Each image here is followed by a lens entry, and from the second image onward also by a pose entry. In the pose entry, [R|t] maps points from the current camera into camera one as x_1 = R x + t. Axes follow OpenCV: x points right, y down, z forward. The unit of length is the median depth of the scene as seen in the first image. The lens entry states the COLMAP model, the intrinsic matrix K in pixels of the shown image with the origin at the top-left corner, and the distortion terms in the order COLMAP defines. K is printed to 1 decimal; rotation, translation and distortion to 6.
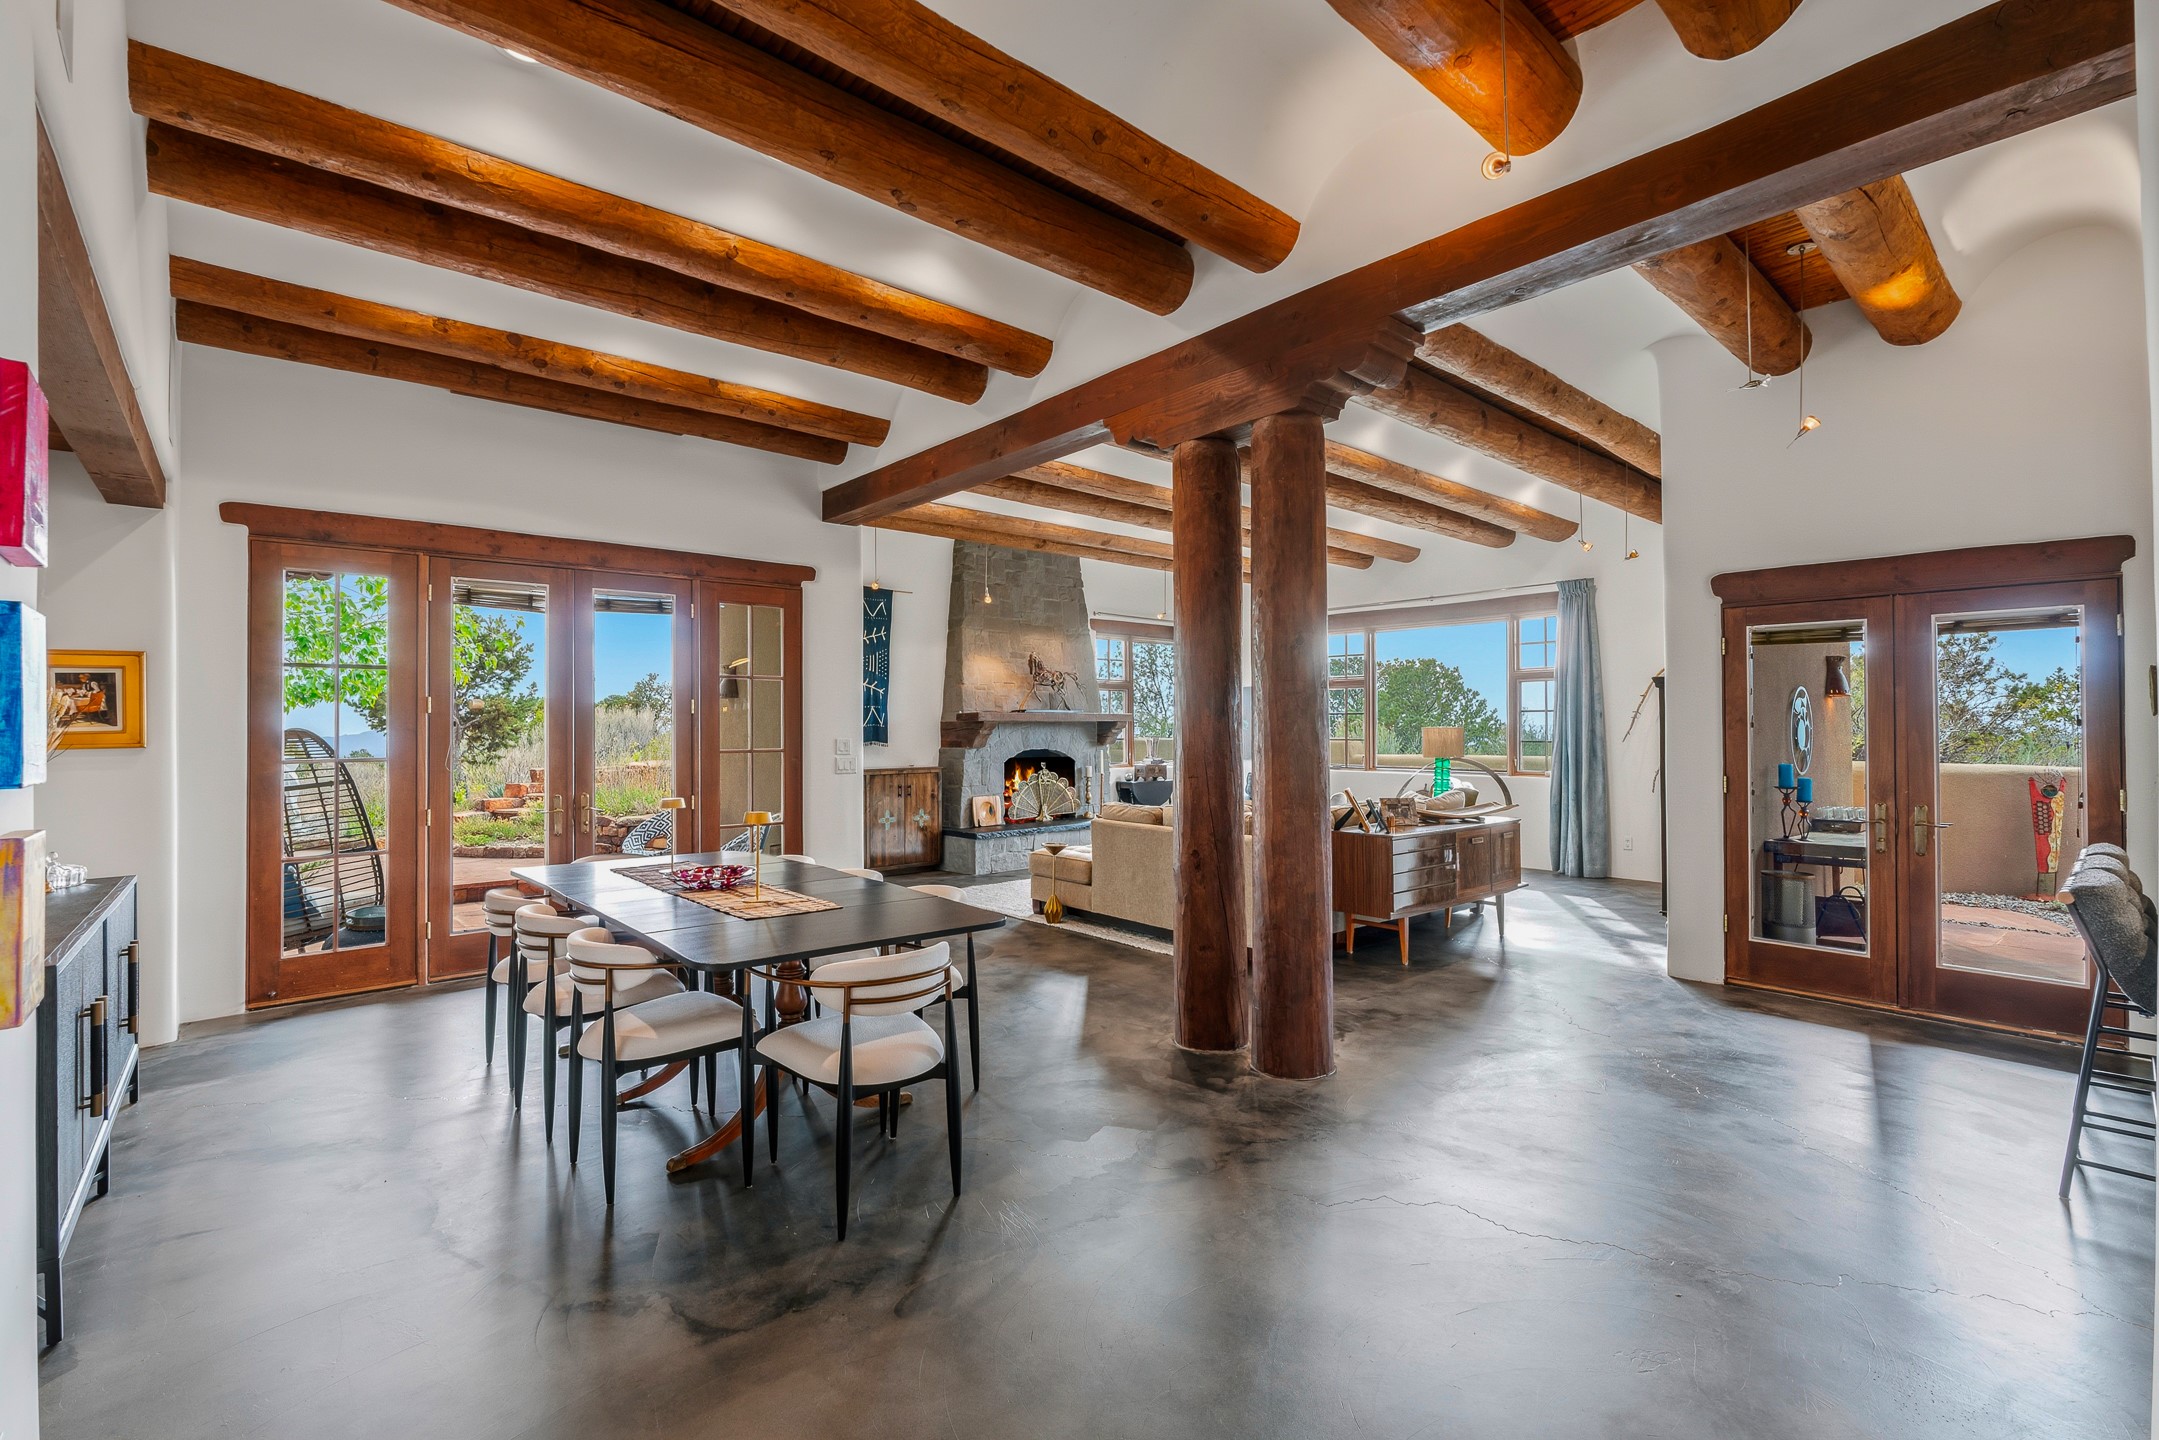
lens RADIAL K [[943.4, 0, 1080.1], [0, 943.4, 717.1], [0, 0, 1]] dist [-0.011464, 0.000683]
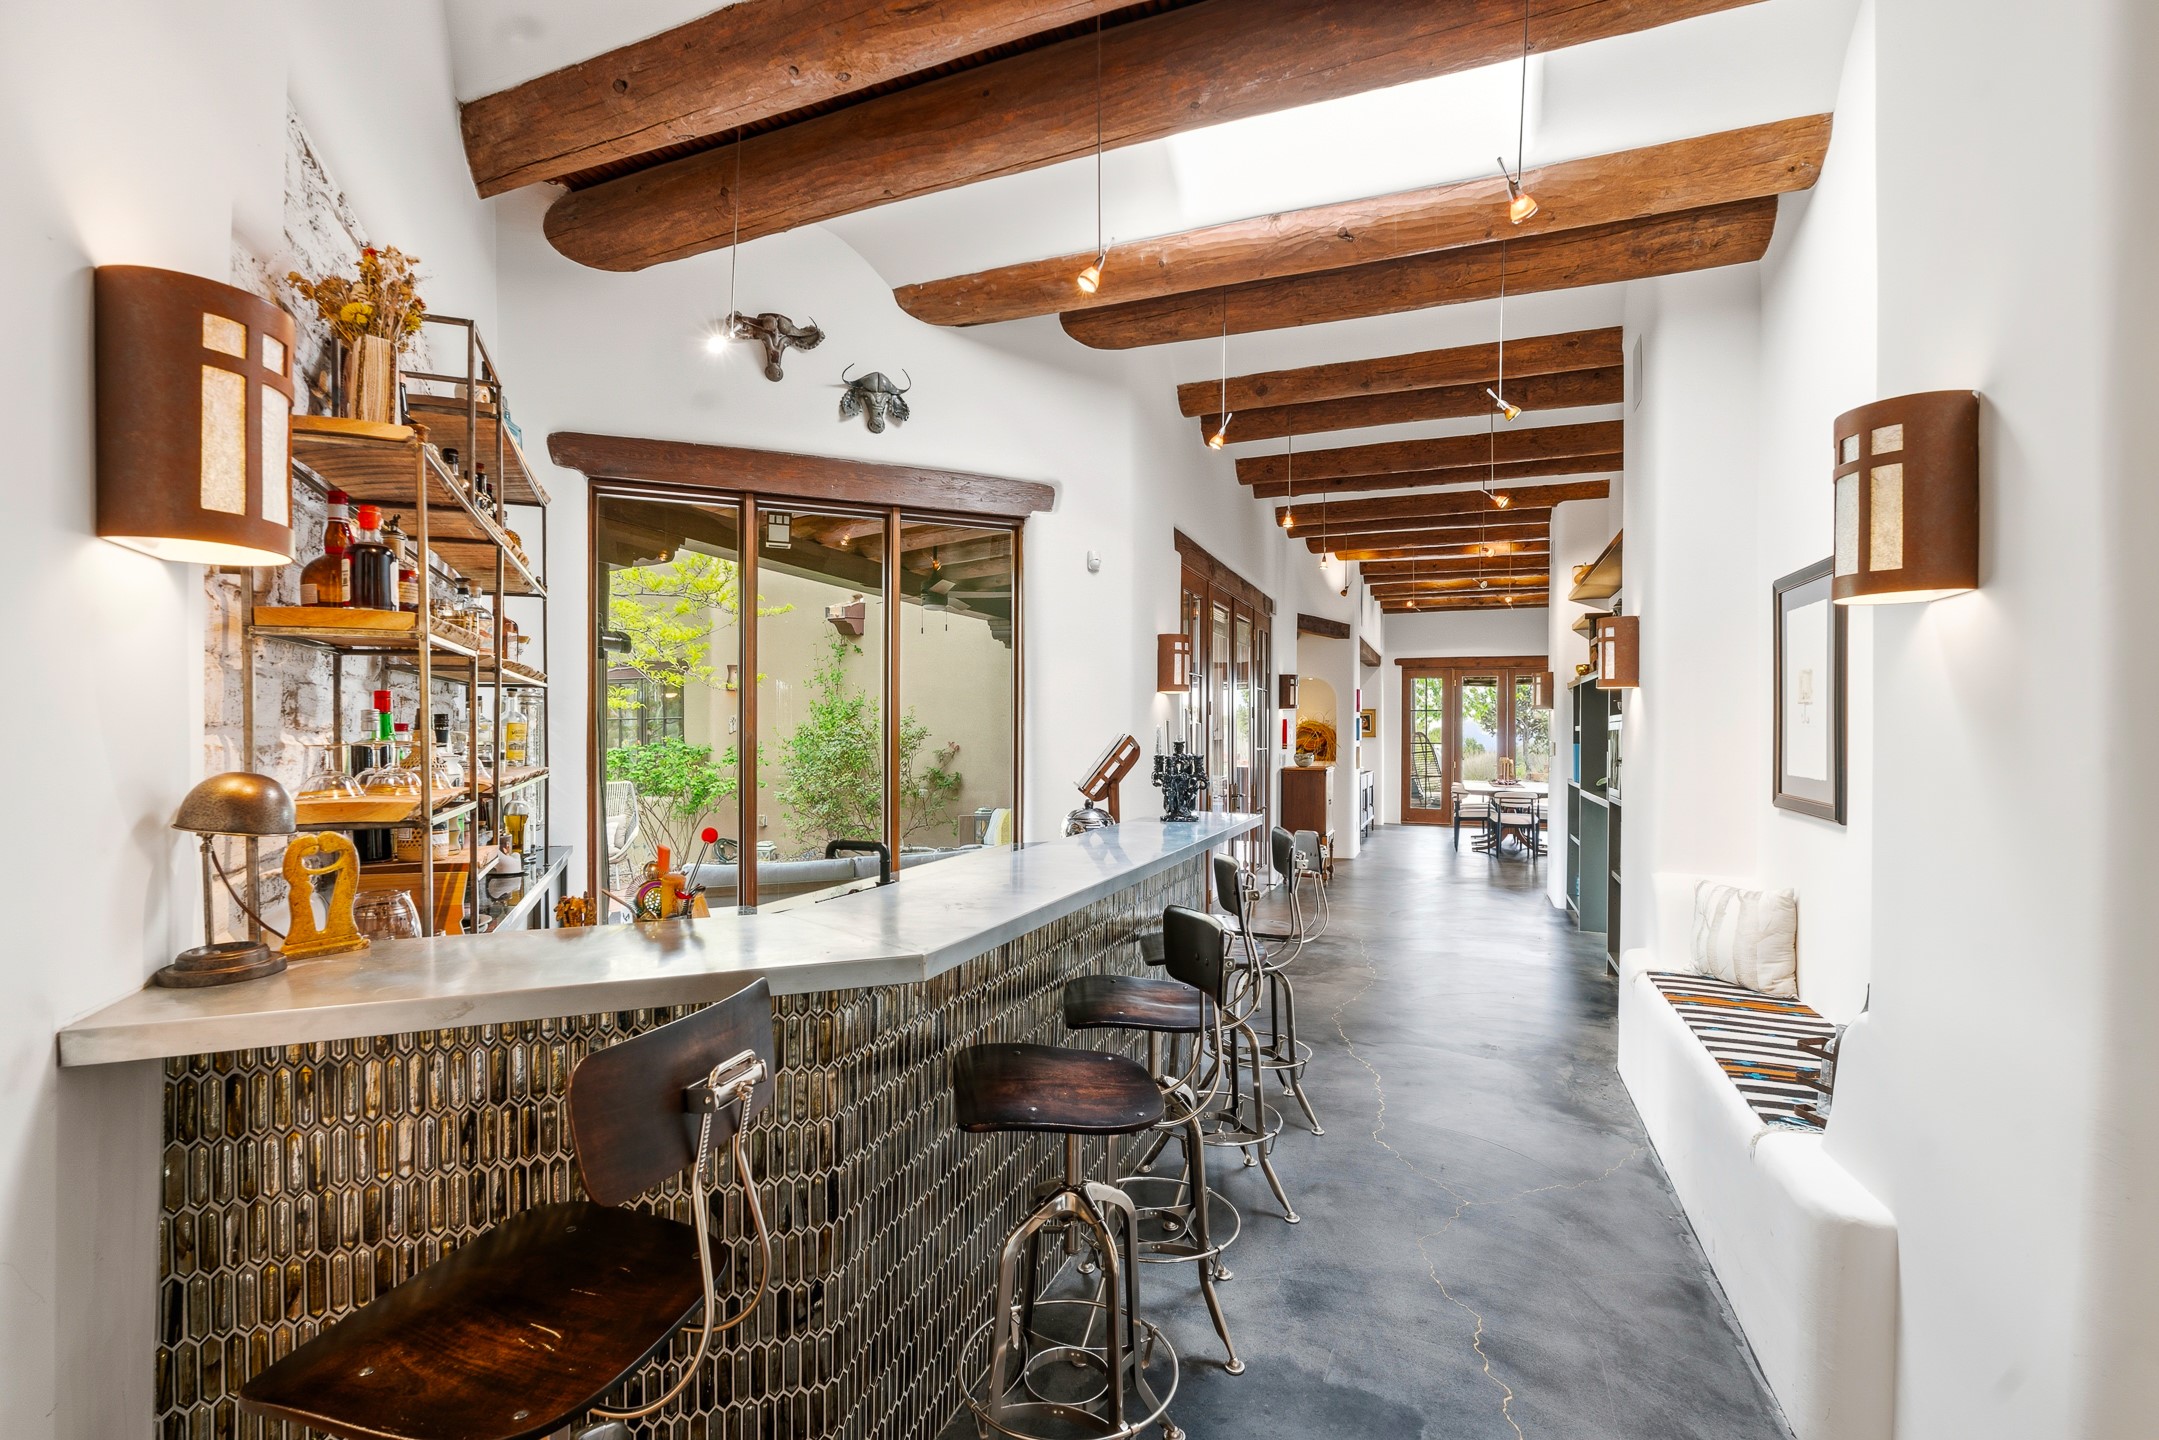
lens RADIAL K [[943.4, 0, 1076.5], [0, 943.4, 725.5], [0, 0, 1]] dist [-0.011464, 0.000683]
pose [[0.447414, -0.001812, -0.894325, 1.222969], [0.009949, 0.999946, 0.002952, -0.025868], [0.894272, -0.010219, 0.447408, -1.174452]]
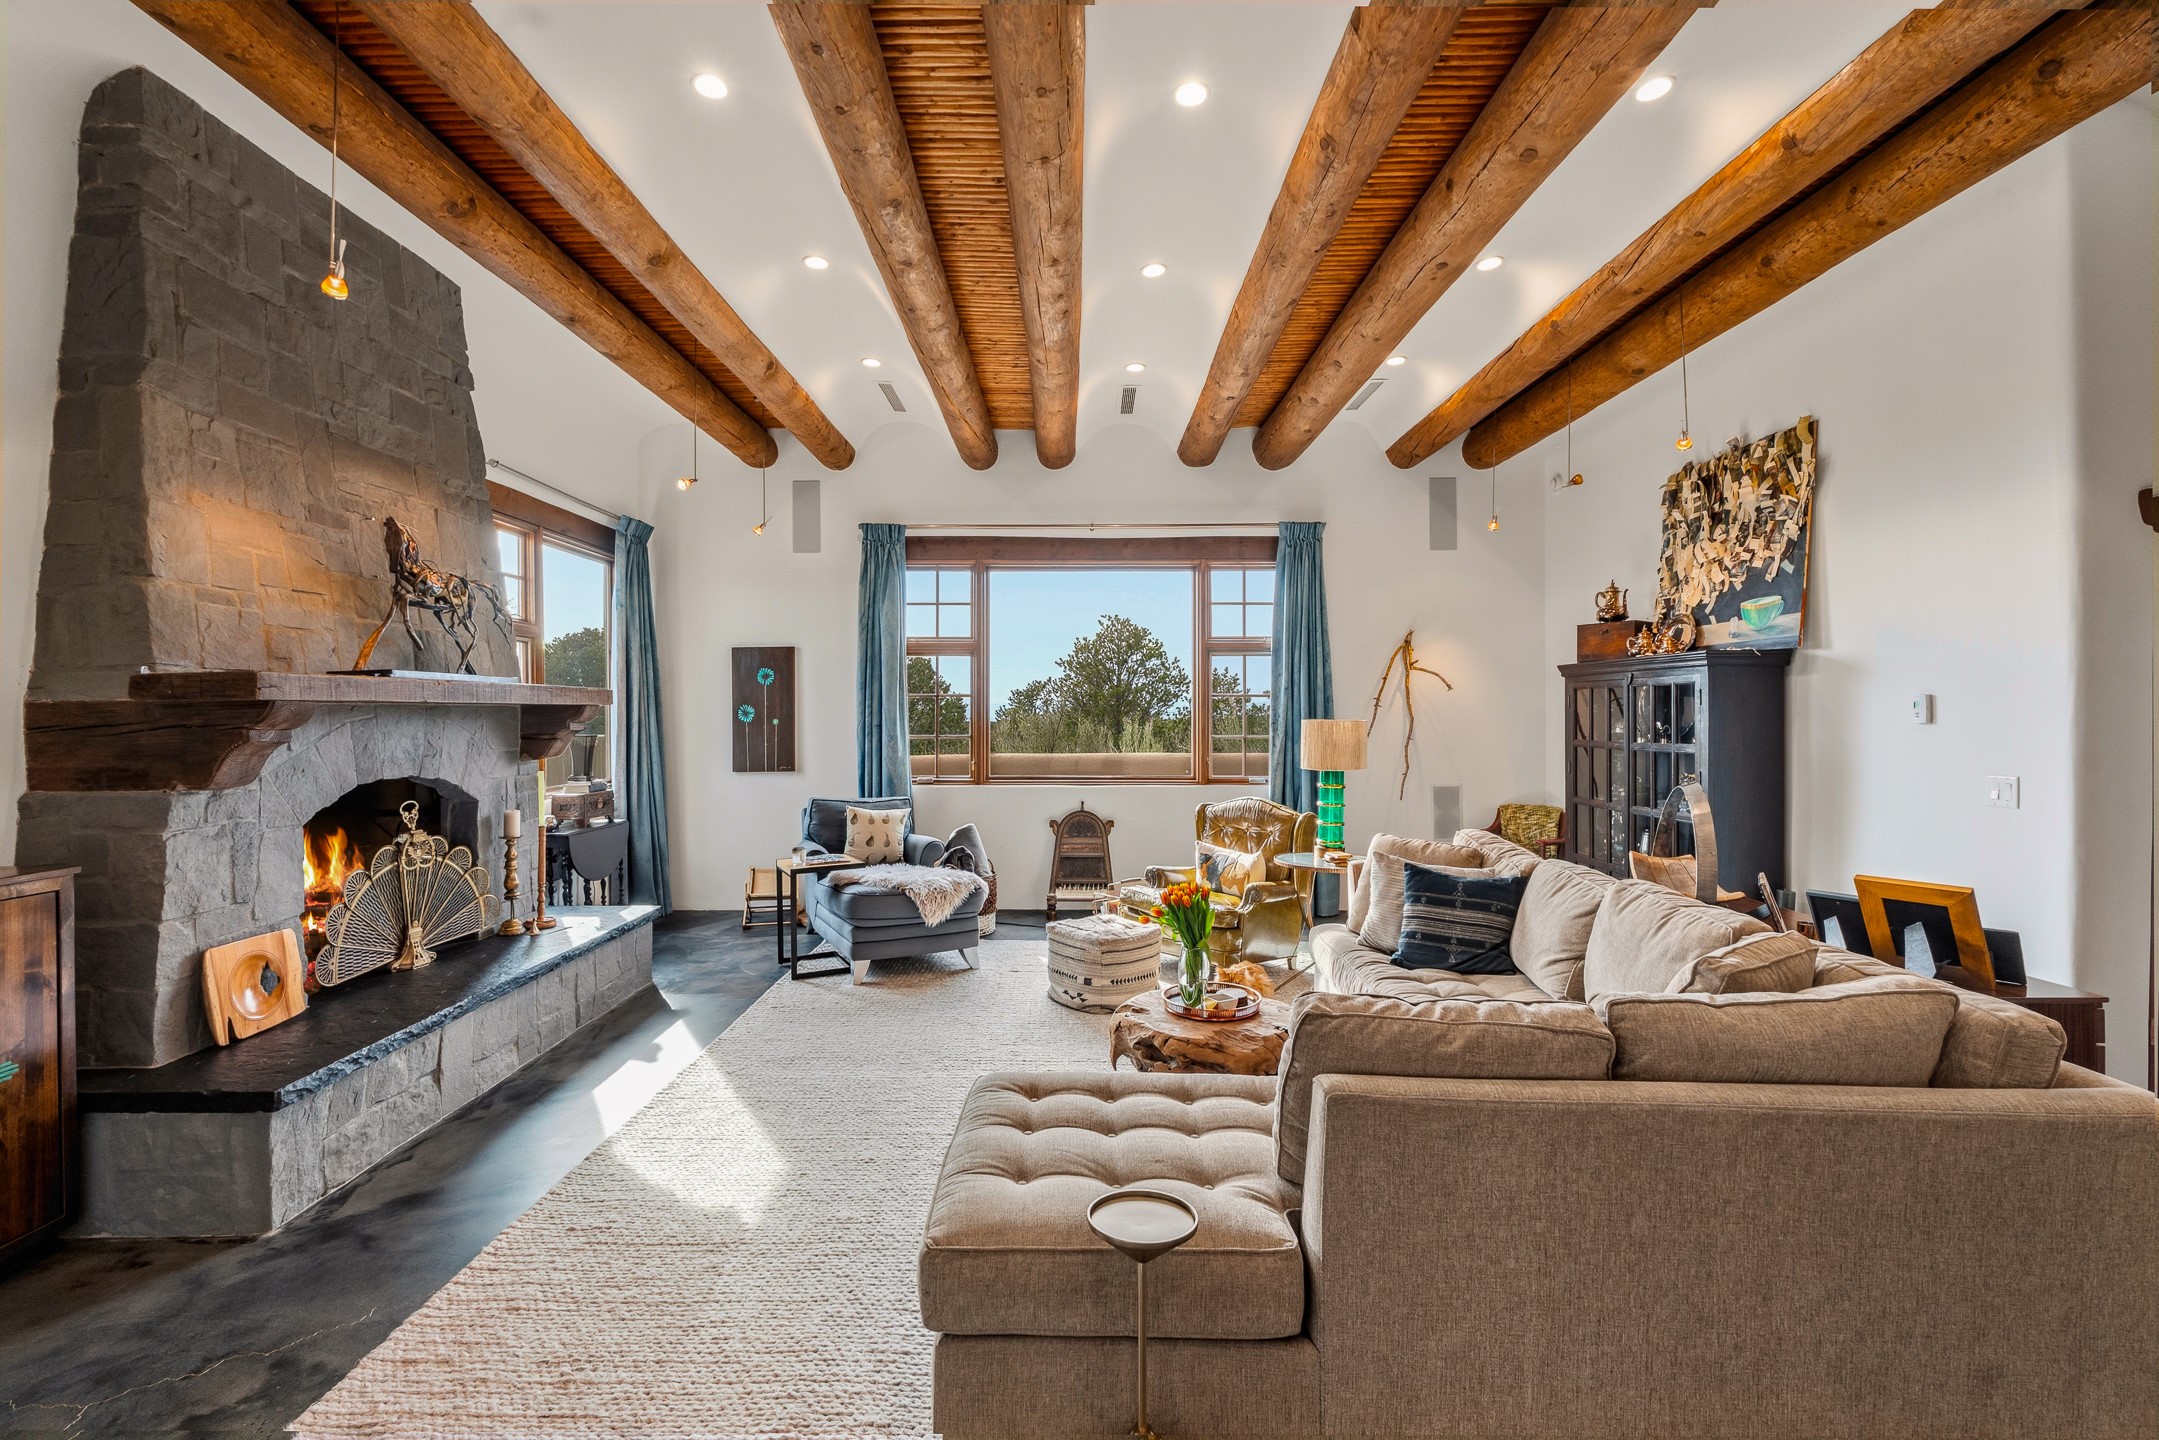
lens RADIAL K [[943.4, 0, 1090.7], [0, 943.4, 714.3], [0, 0, 1]] dist [-0.011464, 0.000683]
pose [[0.663773, -0.000209, 0.747934, -0.269912], [-0.008104, 0.999939, 0.007472, 0.007572], [-0.747890, -0.011020, 0.663731, 1.067436]]
